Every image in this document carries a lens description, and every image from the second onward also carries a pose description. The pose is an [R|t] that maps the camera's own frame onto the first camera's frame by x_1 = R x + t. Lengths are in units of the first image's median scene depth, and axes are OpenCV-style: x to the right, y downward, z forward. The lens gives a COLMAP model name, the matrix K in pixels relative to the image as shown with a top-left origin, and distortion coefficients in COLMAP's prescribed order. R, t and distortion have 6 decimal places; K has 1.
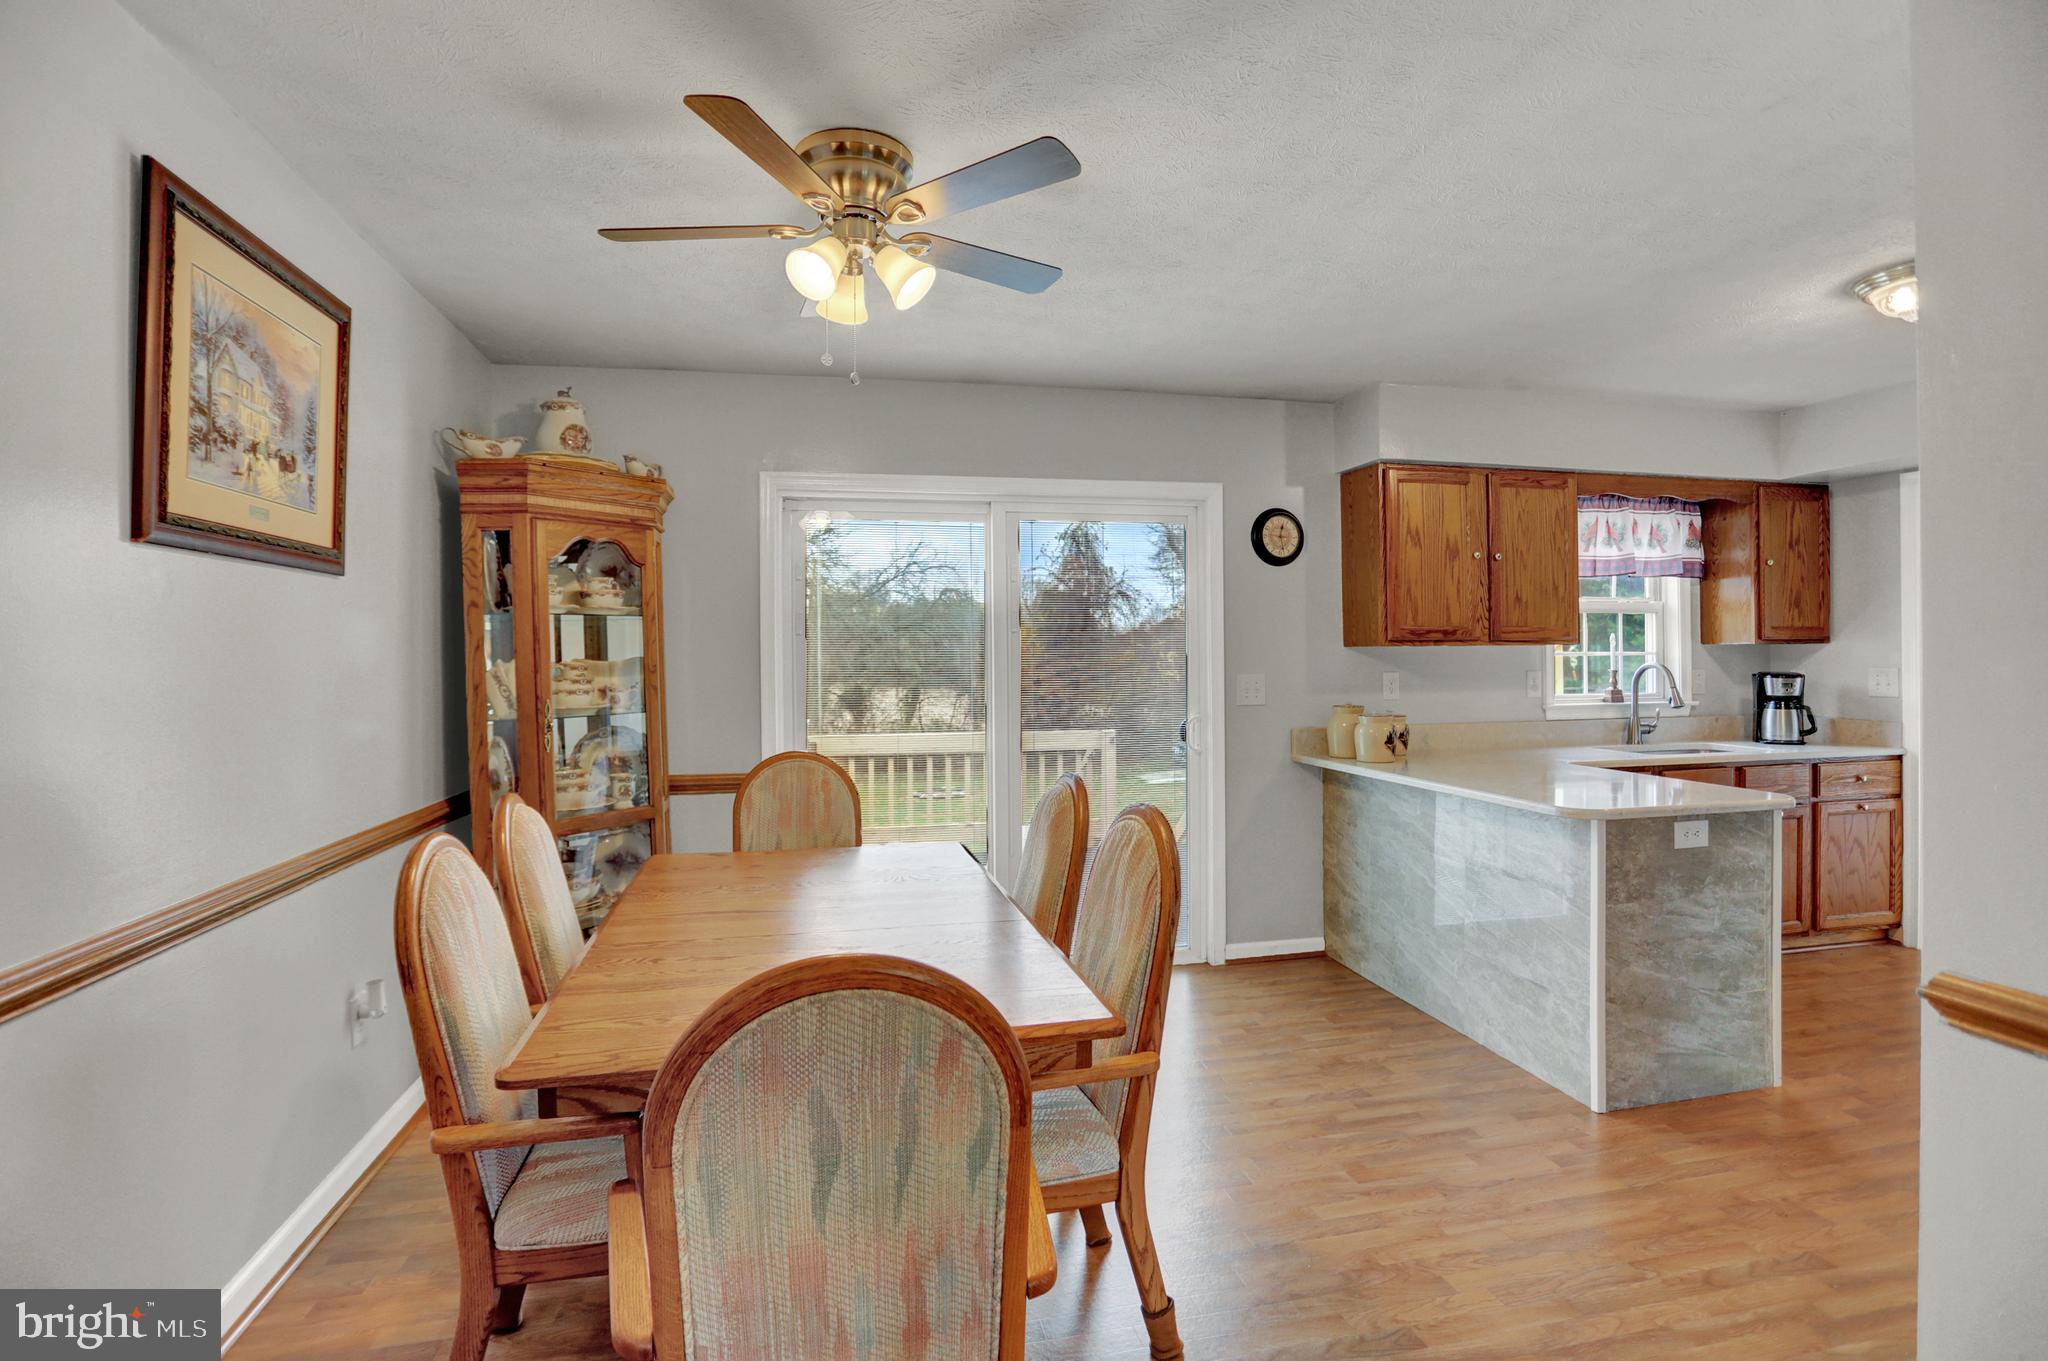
lens RADIAL K [[998.8, 0, 1022.6], [0, 998.8, 655.6], [0, 0, 1]] dist [-0.079247, 0.037879]
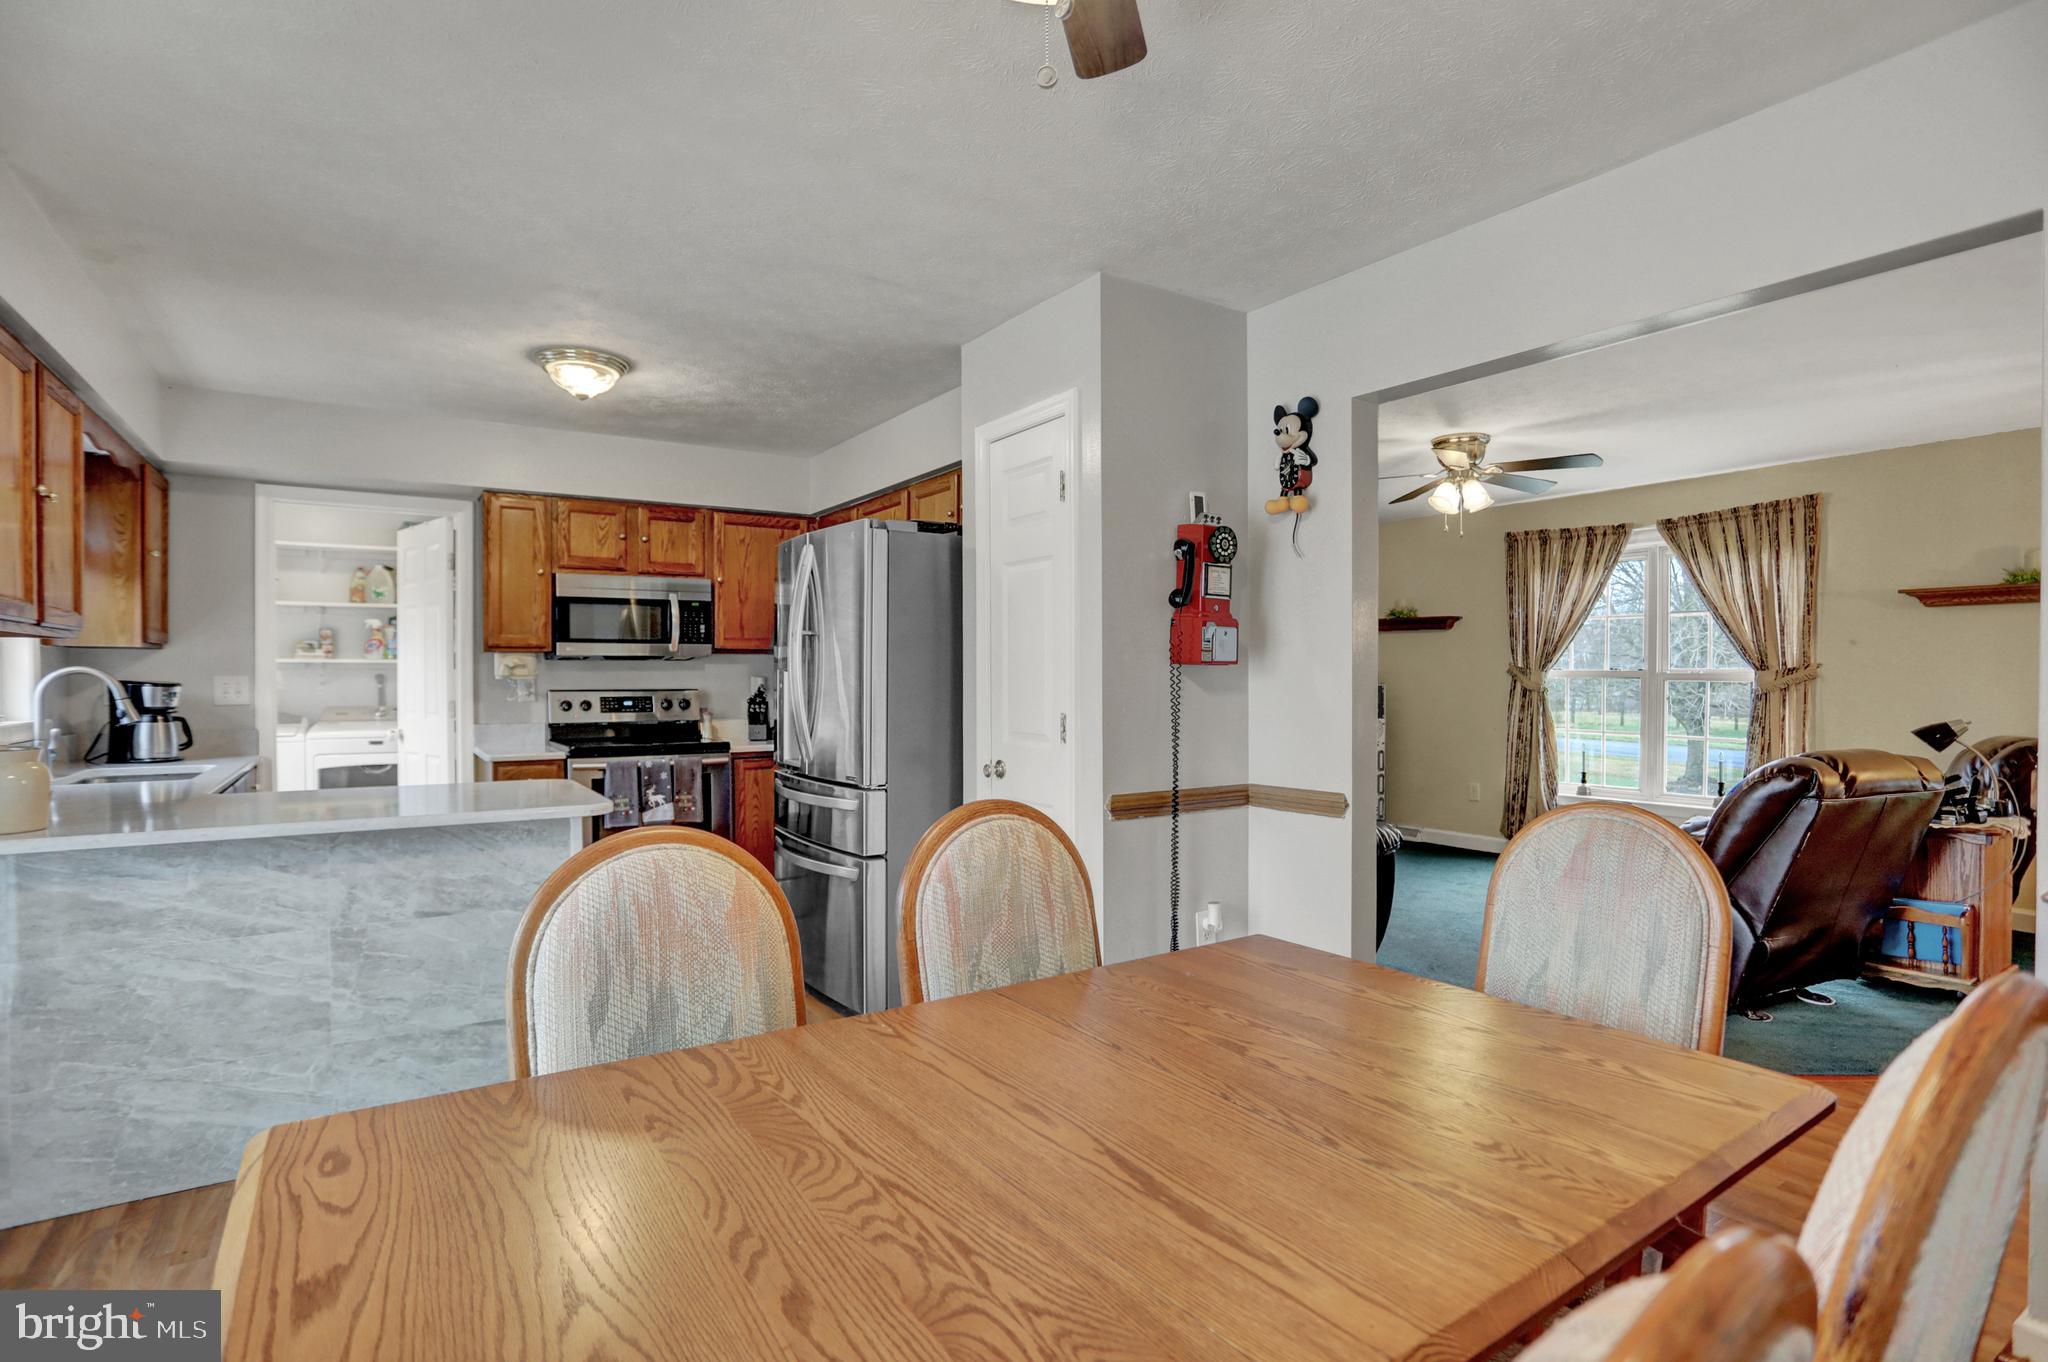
lens RADIAL K [[1002.1, 0, 1027.0], [0, 1002.1, 685.9], [0, 0, 1]] dist [-0.060217, 0.025327]
pose [[-0.354835, -0.002031, 0.934927, -0.329719], [0.001001, 0.999996, 0.002552, 0.021850], [-0.934928, 0.001842, -0.354832, 0.597959]]
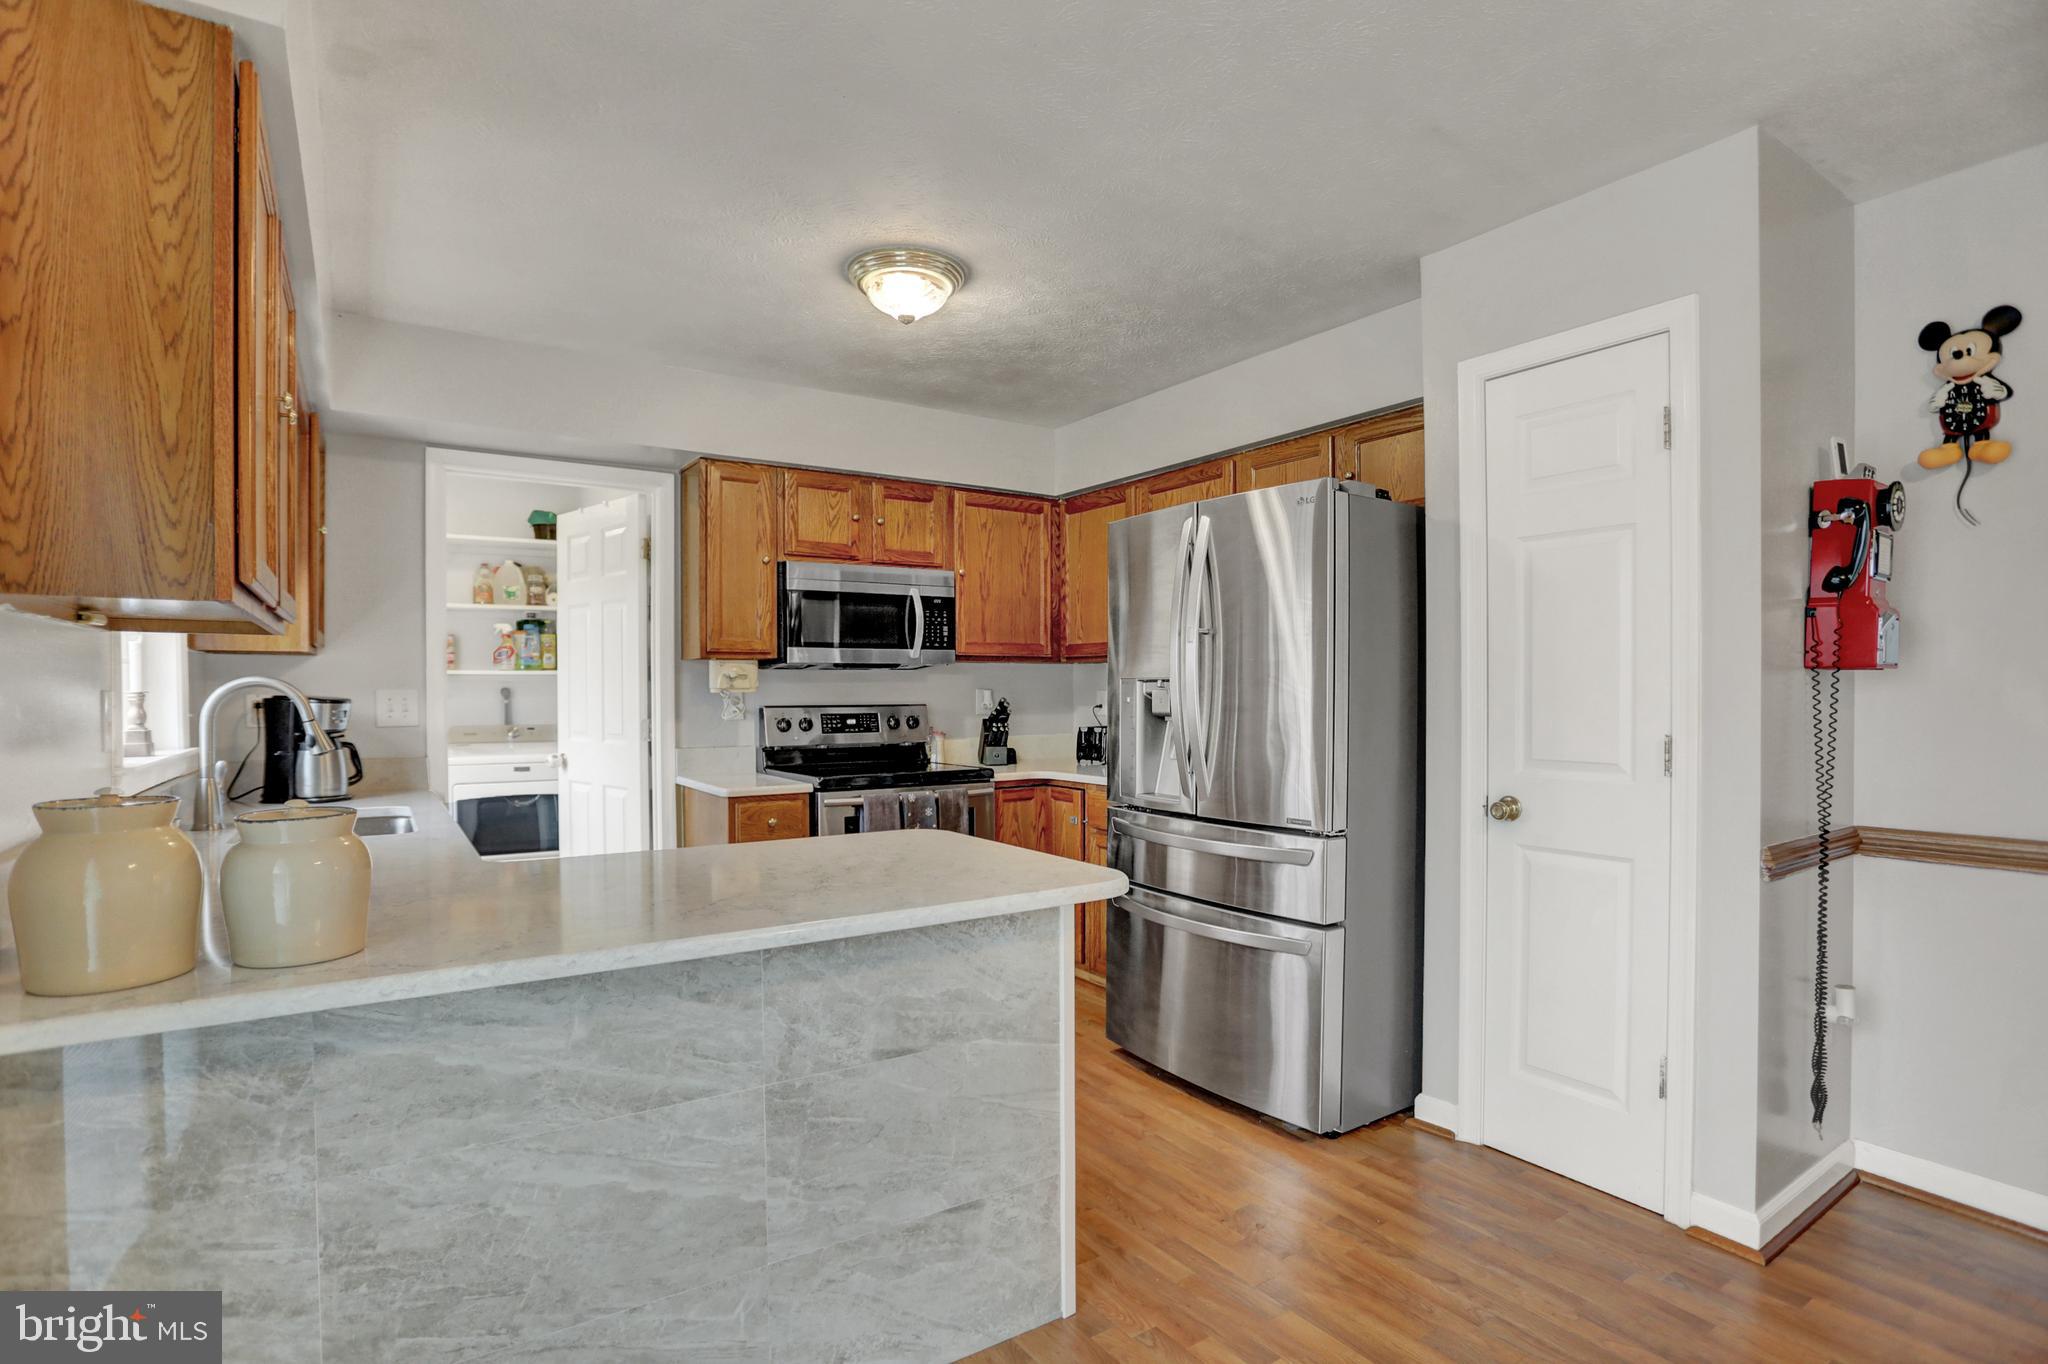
lens RADIAL K [[998.8, 0, 1033.0], [0, 998.8, 700.8], [0, 0, 1]] dist [-0.079251, 0.039544]
pose [[-0.365597, -0.002242, 0.930770, -0.023868], [0.004070, 0.999984, 0.004007, 0.021315], [-0.930764, 0.005253, -0.365582, 0.817609]]
